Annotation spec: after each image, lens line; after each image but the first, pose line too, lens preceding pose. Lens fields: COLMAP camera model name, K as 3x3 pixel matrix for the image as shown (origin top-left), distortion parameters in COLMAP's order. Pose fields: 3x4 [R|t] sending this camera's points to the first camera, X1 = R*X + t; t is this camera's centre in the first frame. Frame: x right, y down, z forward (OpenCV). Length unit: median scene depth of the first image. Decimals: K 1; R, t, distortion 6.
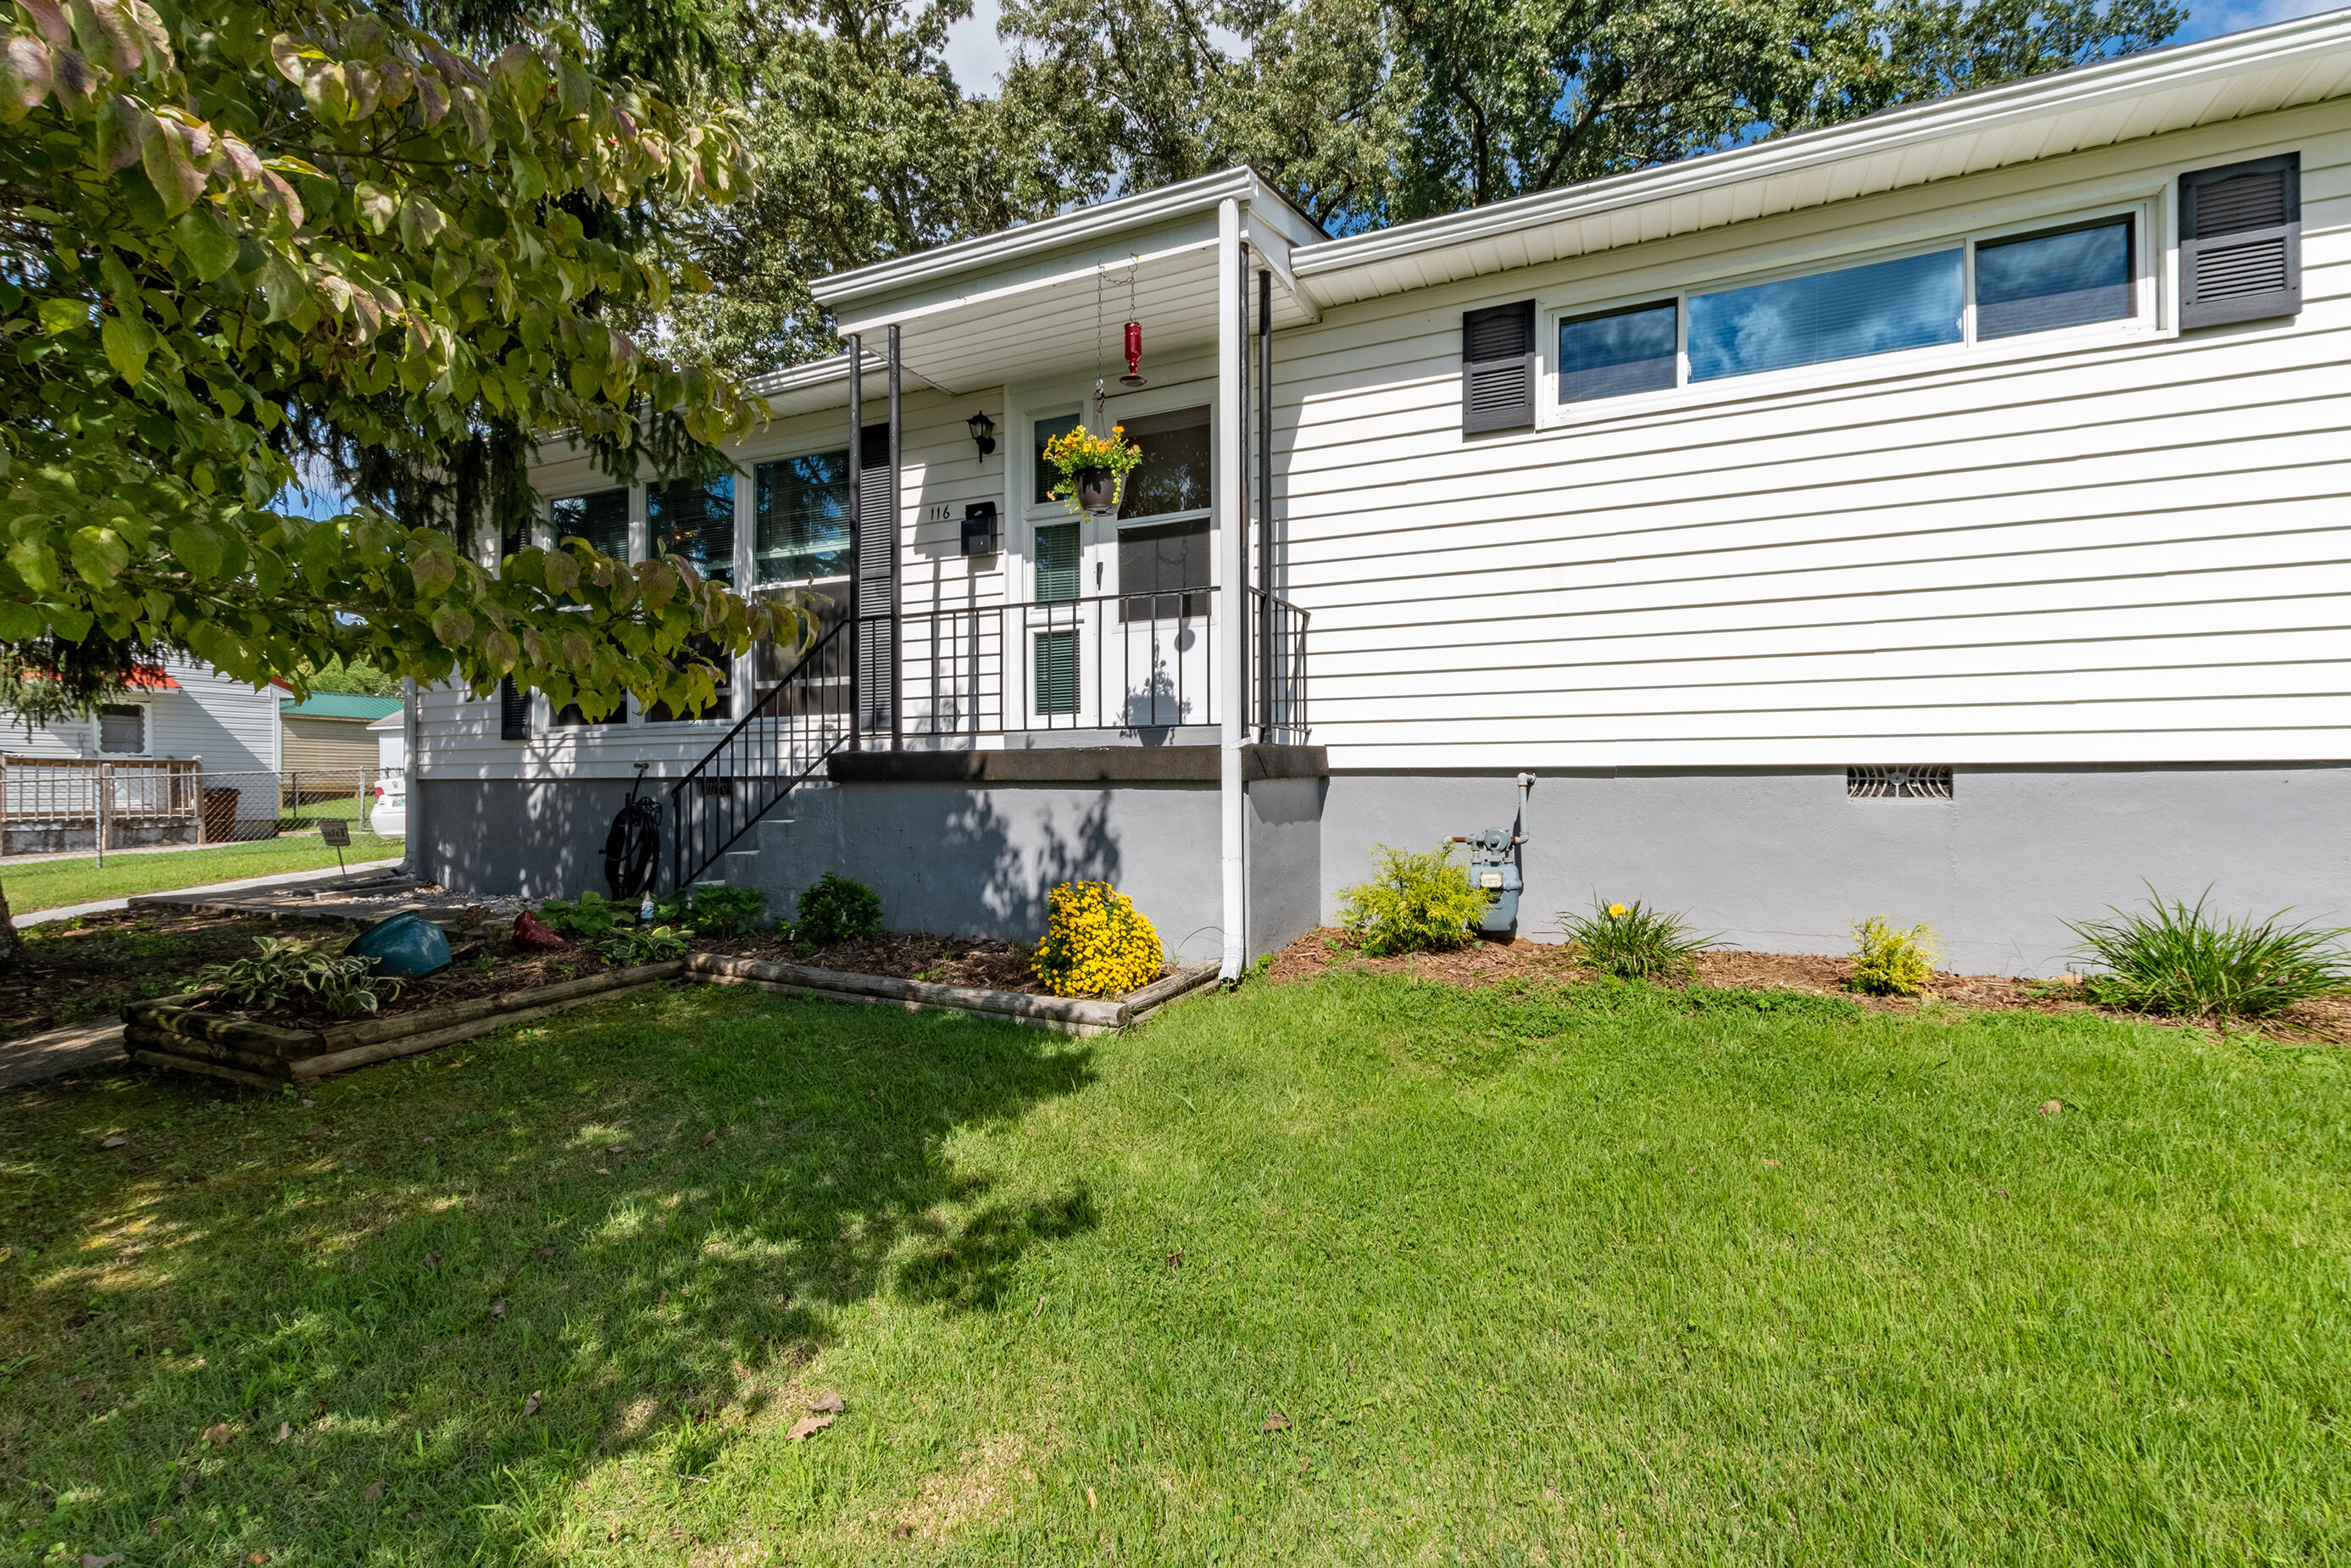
lens RADIAL K [[1063.1, 0, 1177.8], [0, 1063.1, 784.5], [0, 0, 1]] dist [0.008204, -0.001365]
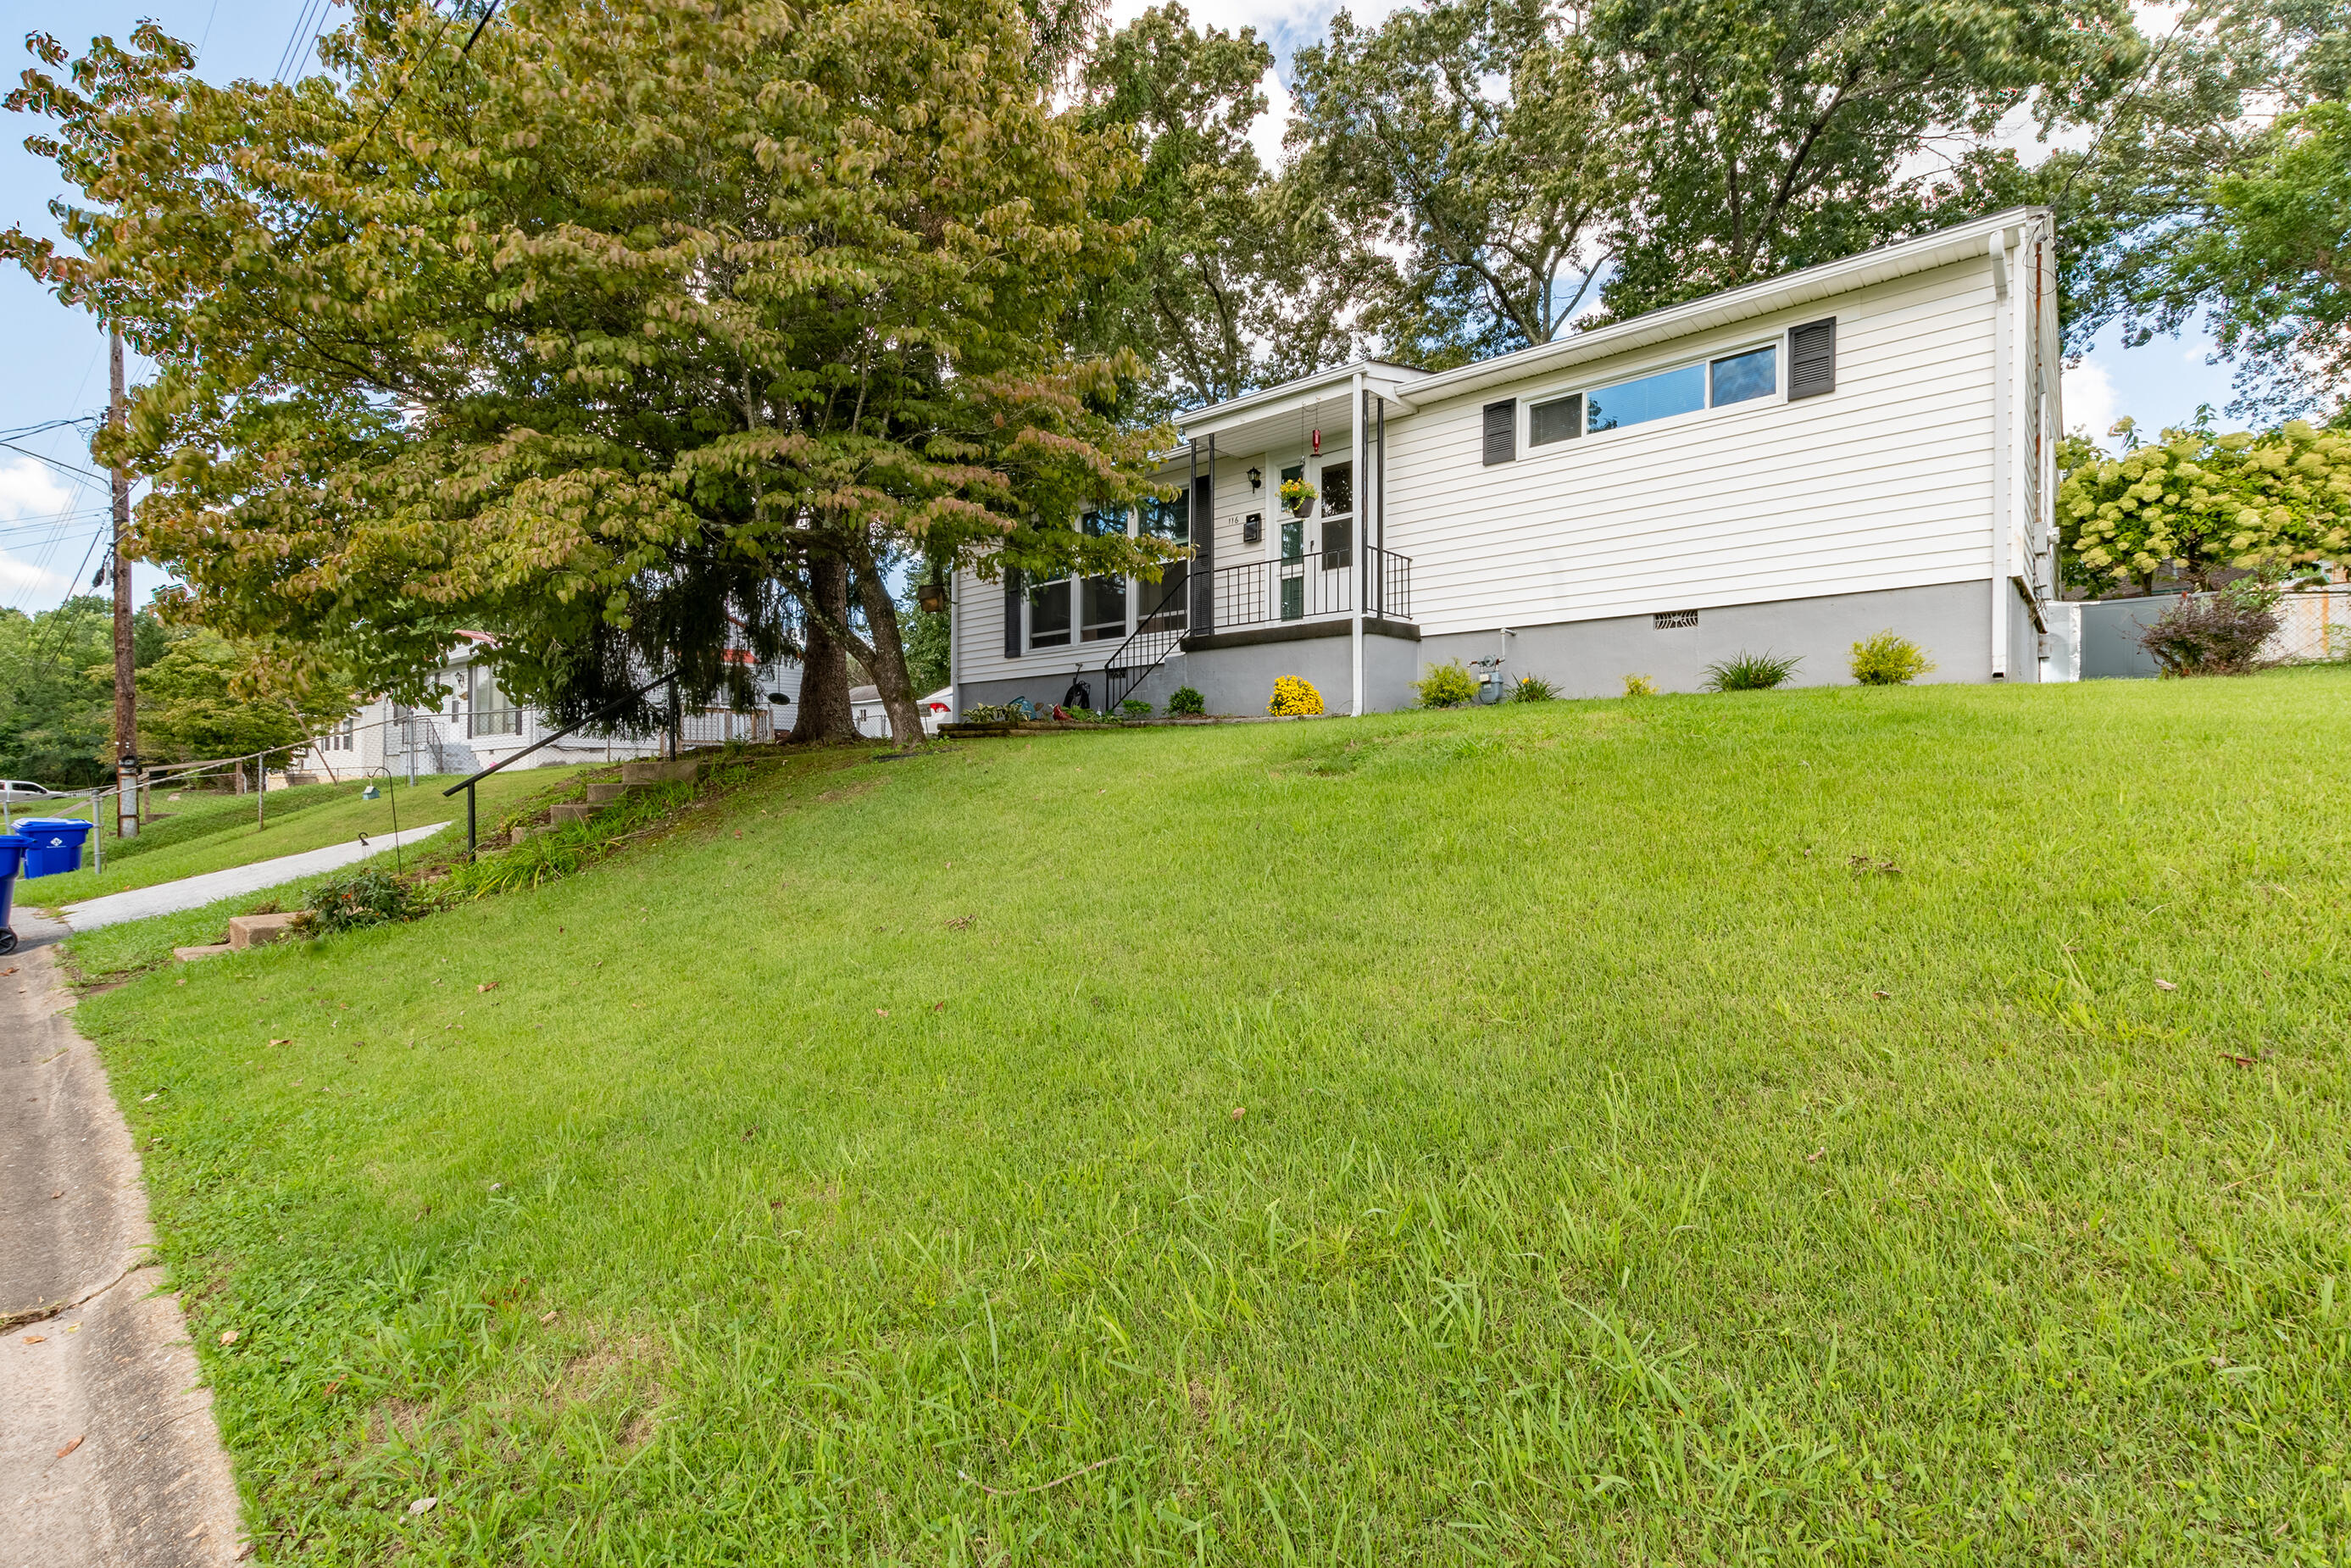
lens RADIAL K [[1063.1, 0, 1170.1], [0, 1063.1, 777.2], [0, 0, 1]] dist [0.008204, -0.001365]
pose [[0.957567, 0.002568, -0.288199, 0.239523], [-0.002159, 0.999996, 0.001736, 0.223833], [0.288203, -0.001040, 0.957569, -0.945271]]
